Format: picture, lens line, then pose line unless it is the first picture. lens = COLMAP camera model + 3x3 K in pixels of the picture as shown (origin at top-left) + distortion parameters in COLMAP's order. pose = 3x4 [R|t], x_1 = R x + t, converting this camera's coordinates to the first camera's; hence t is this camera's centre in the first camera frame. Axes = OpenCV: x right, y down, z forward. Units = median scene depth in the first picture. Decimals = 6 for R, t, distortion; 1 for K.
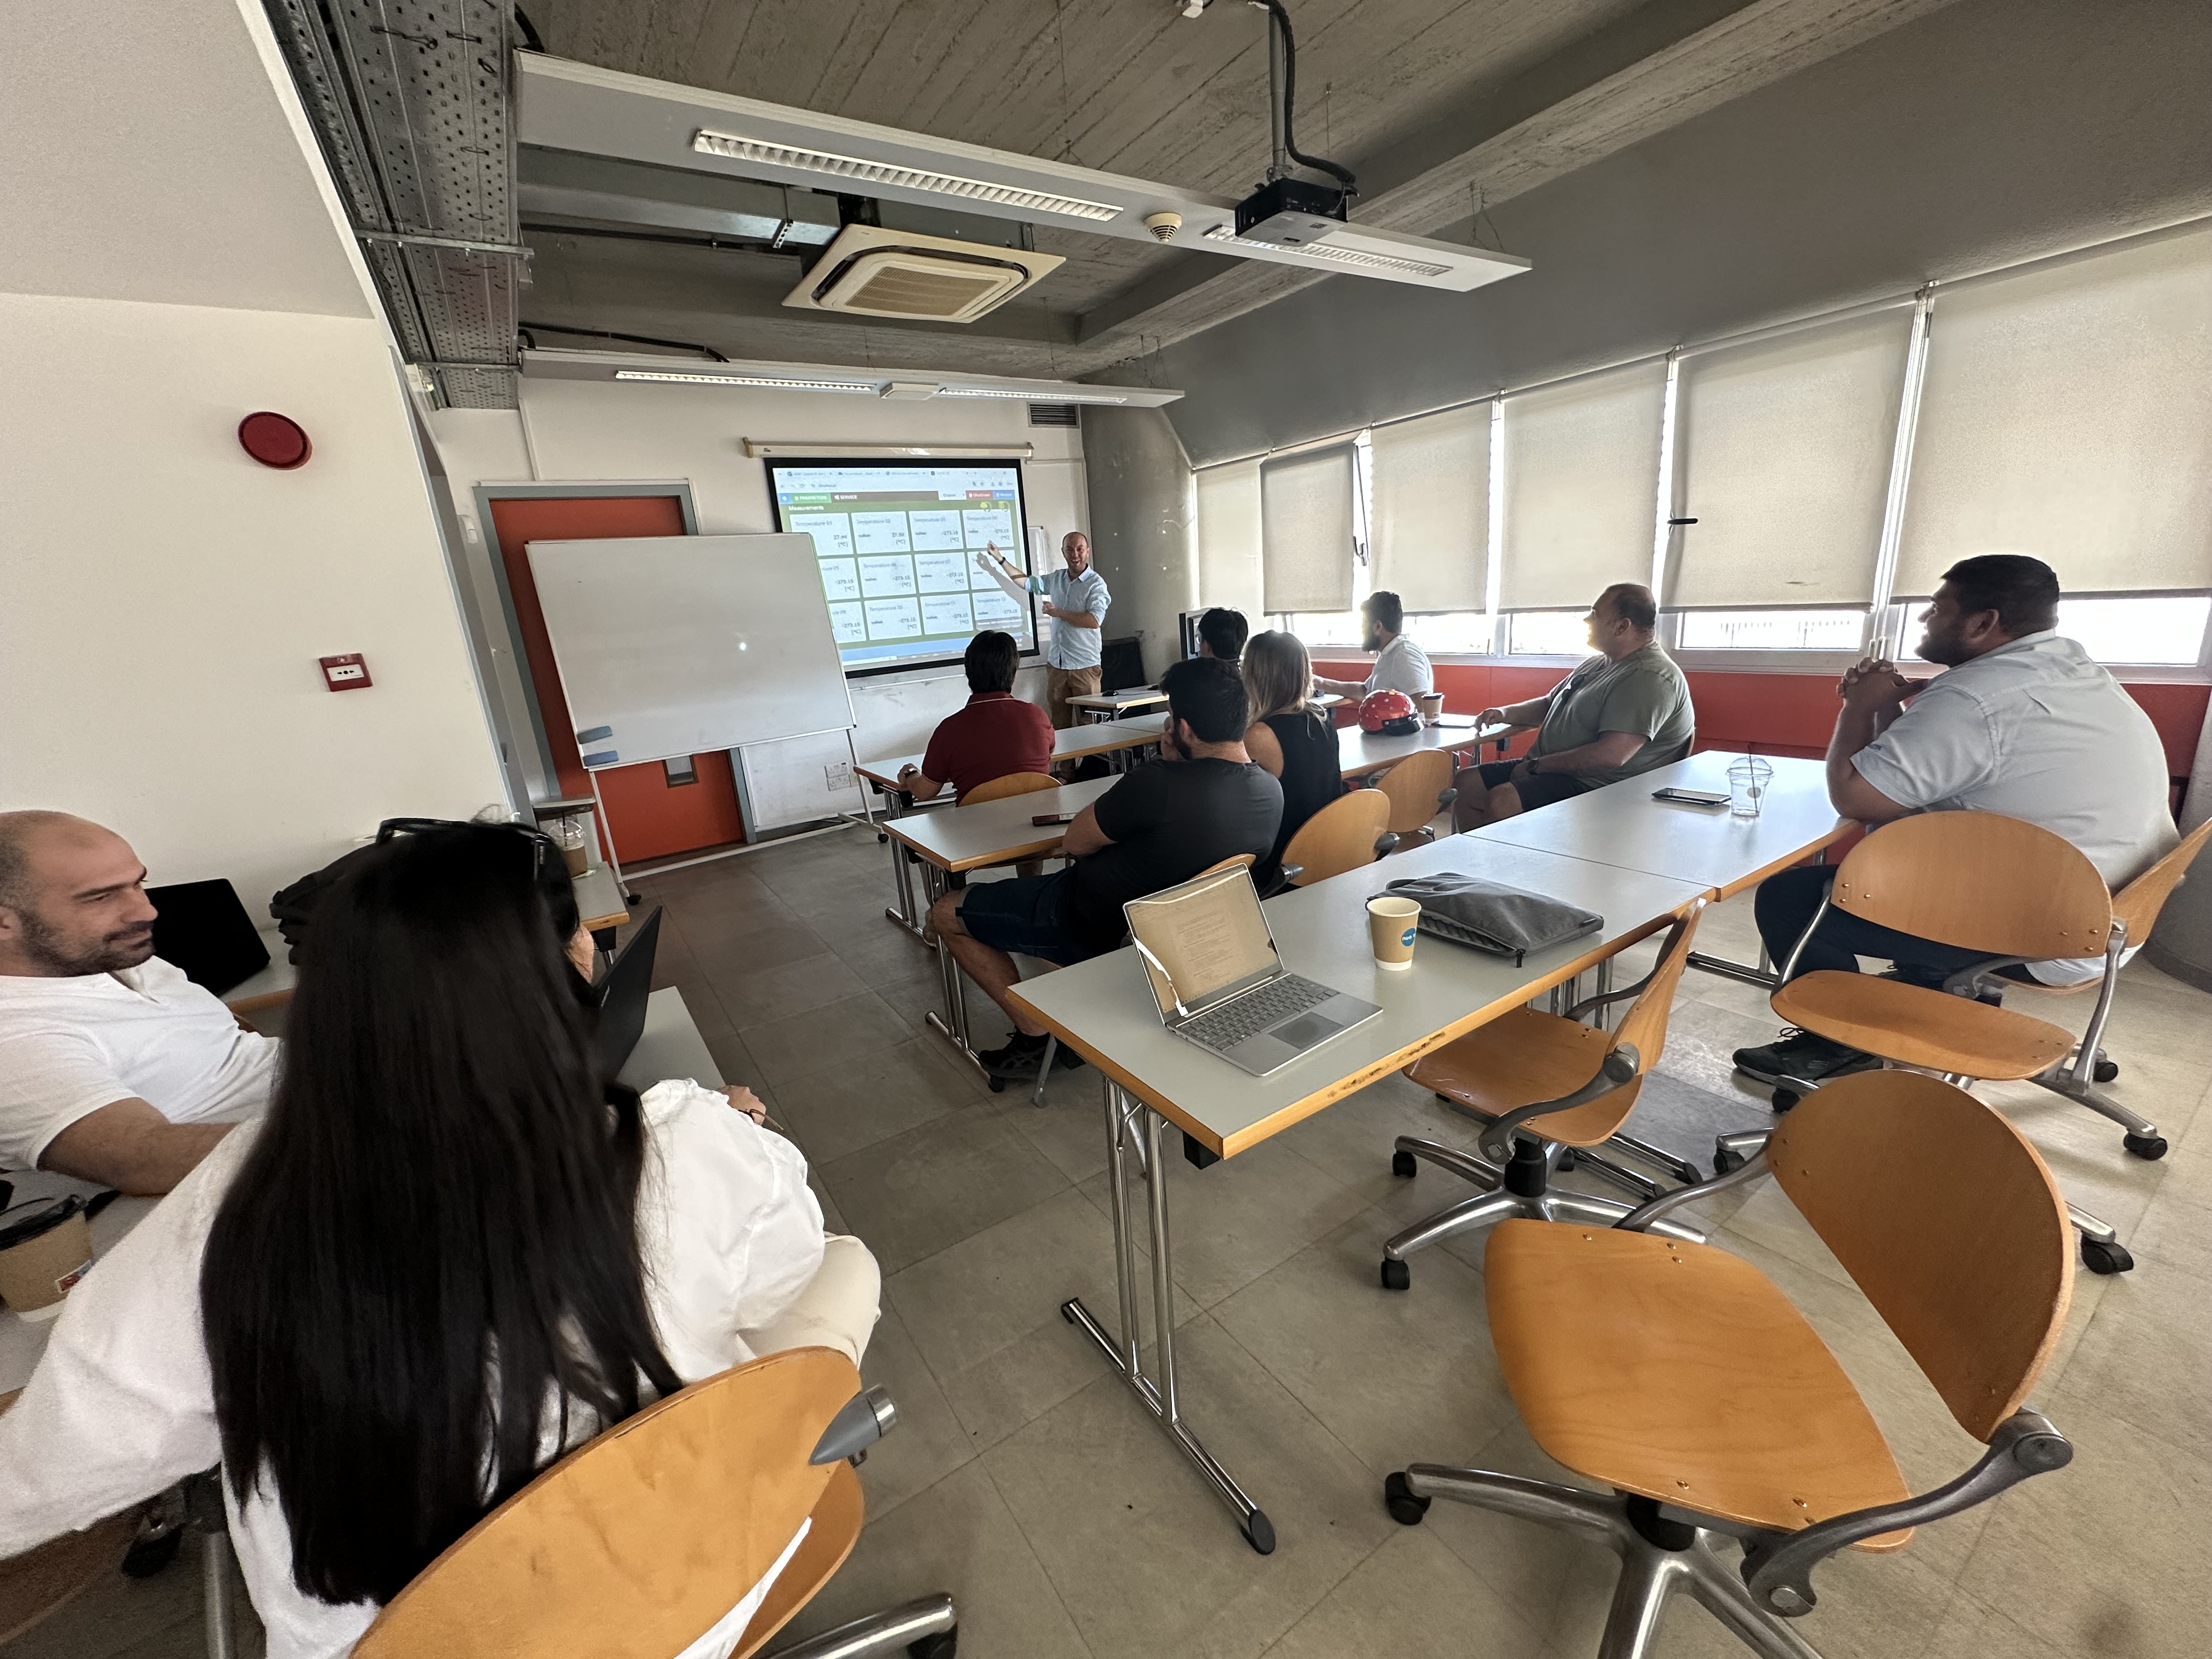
lens RADIAL K [[881.9, 0, 1105.7], [0, 881.9, 823.2], [0, 0, 1]] dist [-0.005784, 0.000723]
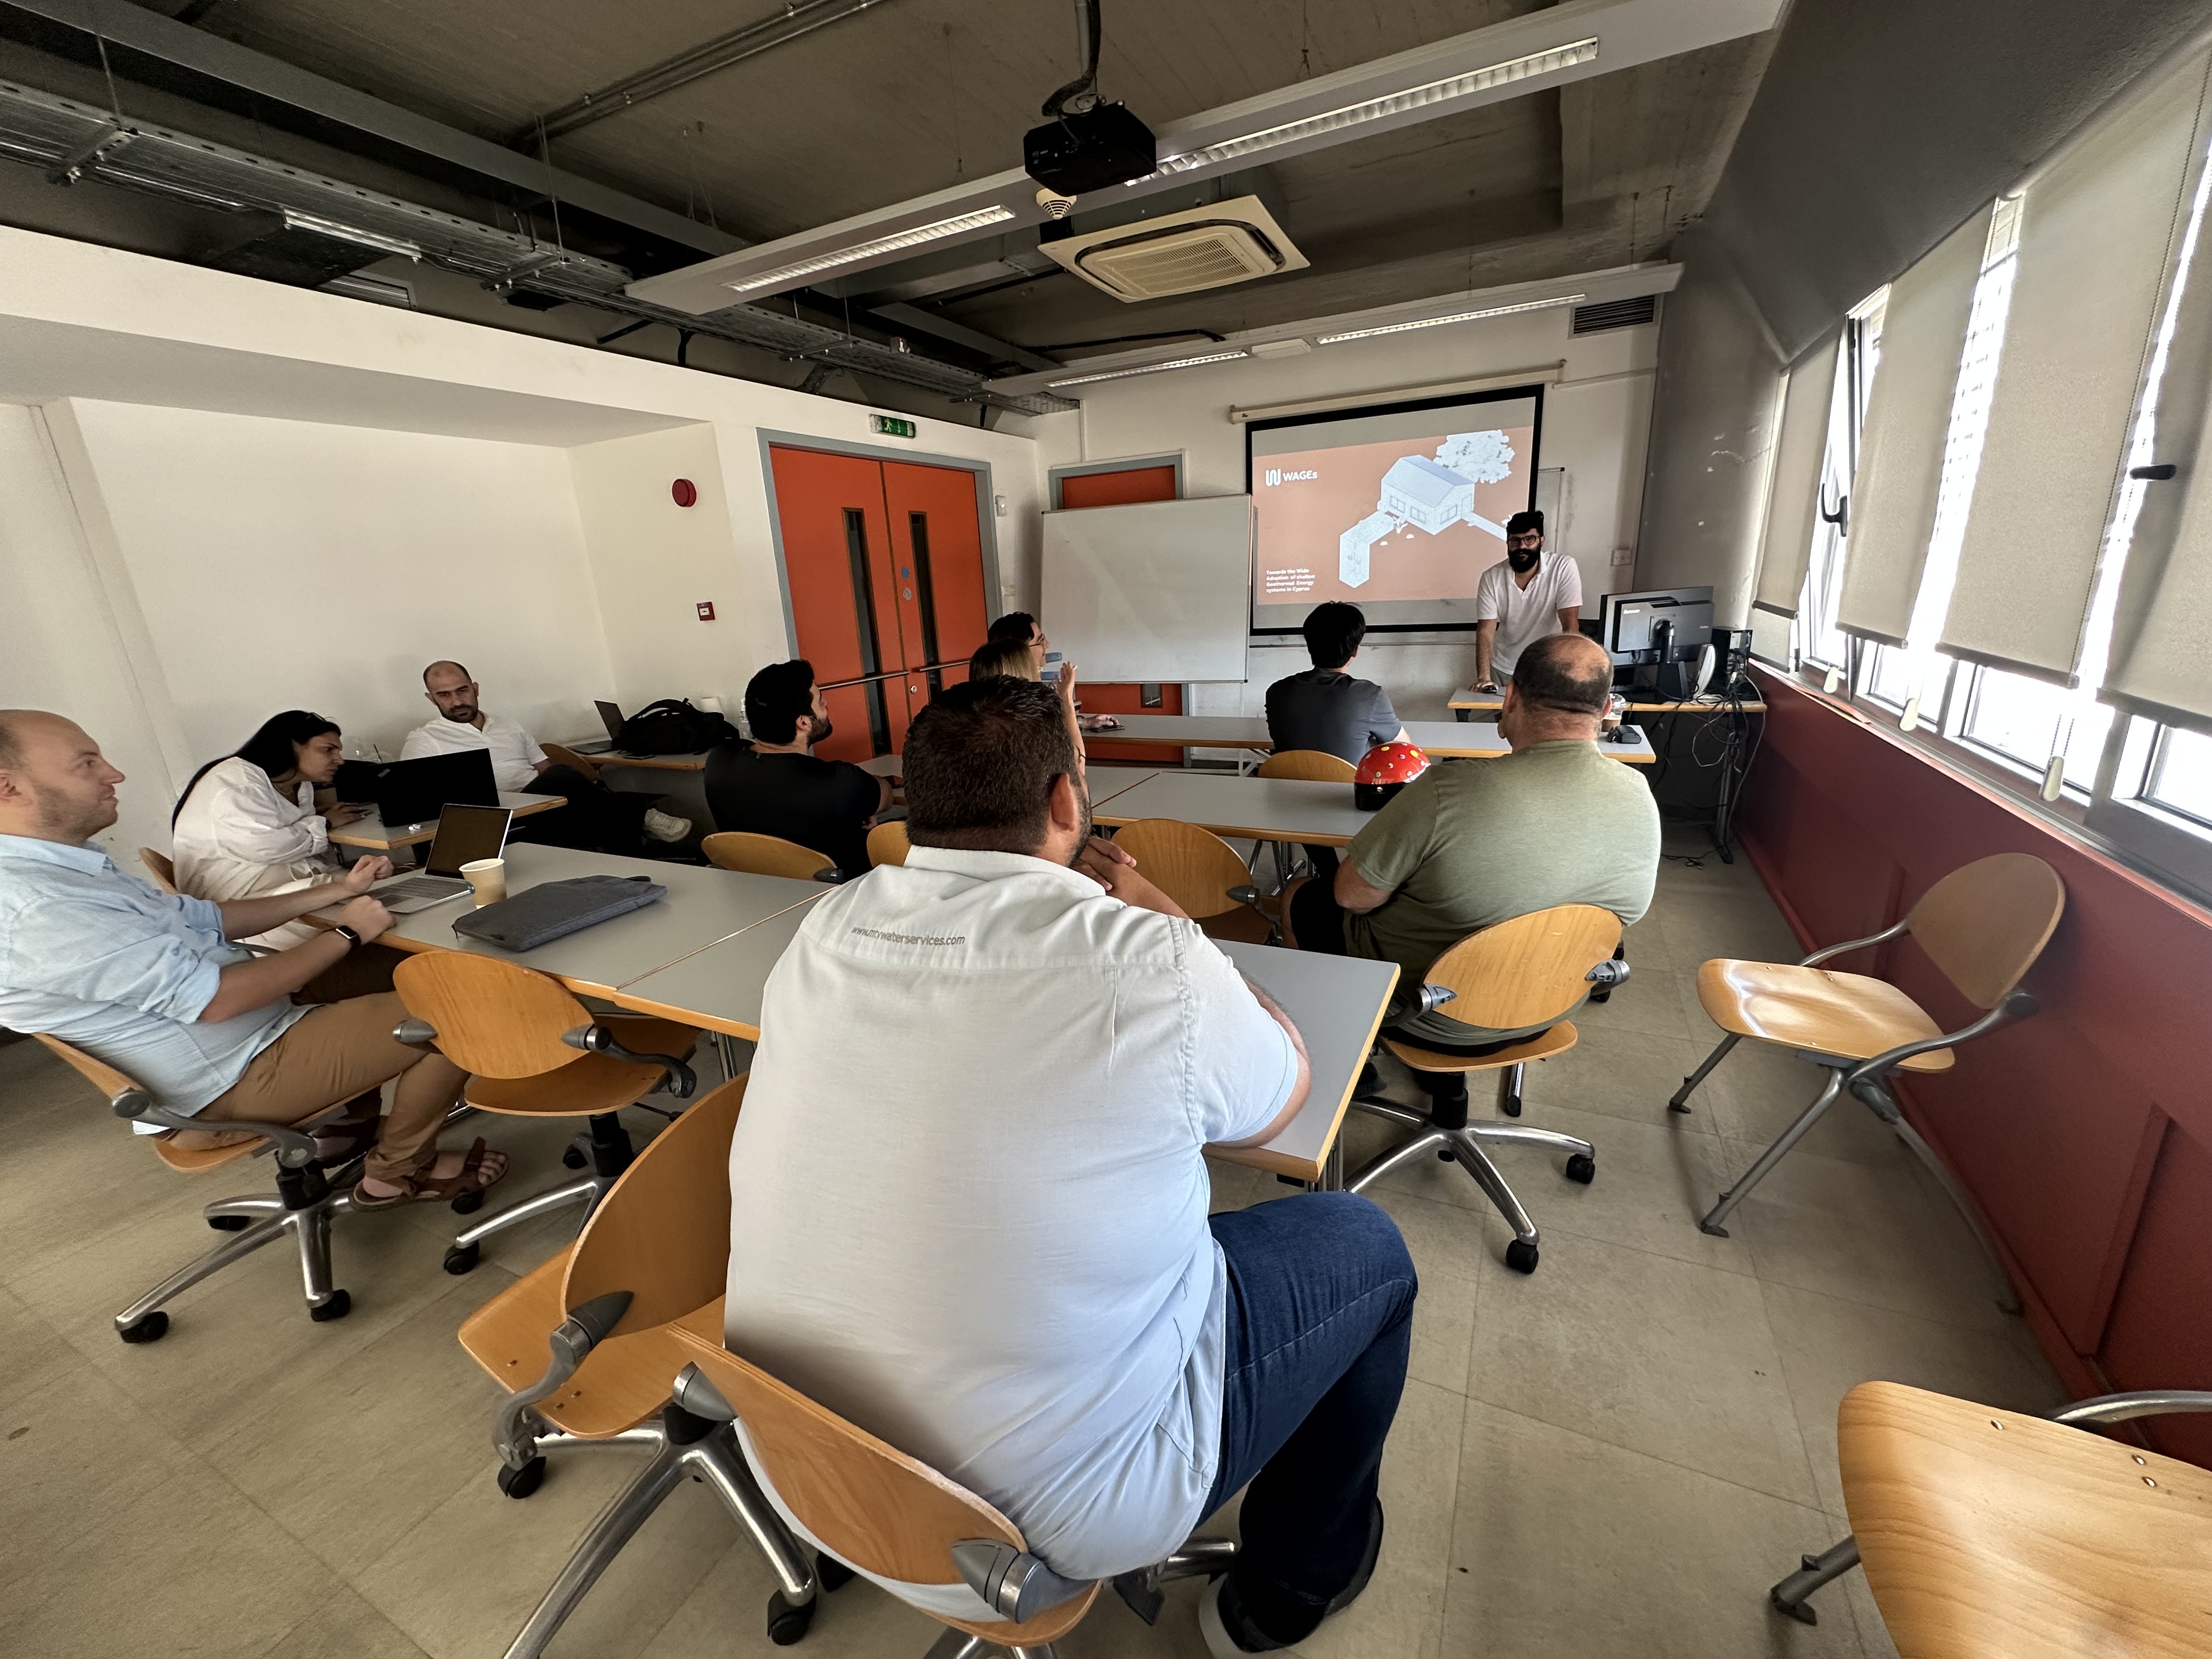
lens RADIAL K [[881.9, 0, 1105.7], [0, 881.9, 823.2], [0, 0, 1]] dist [-0.005784, 0.000723]
pose [[0.506290, 0.282774, -0.814684, 1.063459], [-0.208692, 0.956806, 0.202412, -0.246372], [0.836731, 0.067539, 0.543433, 0.581120]]
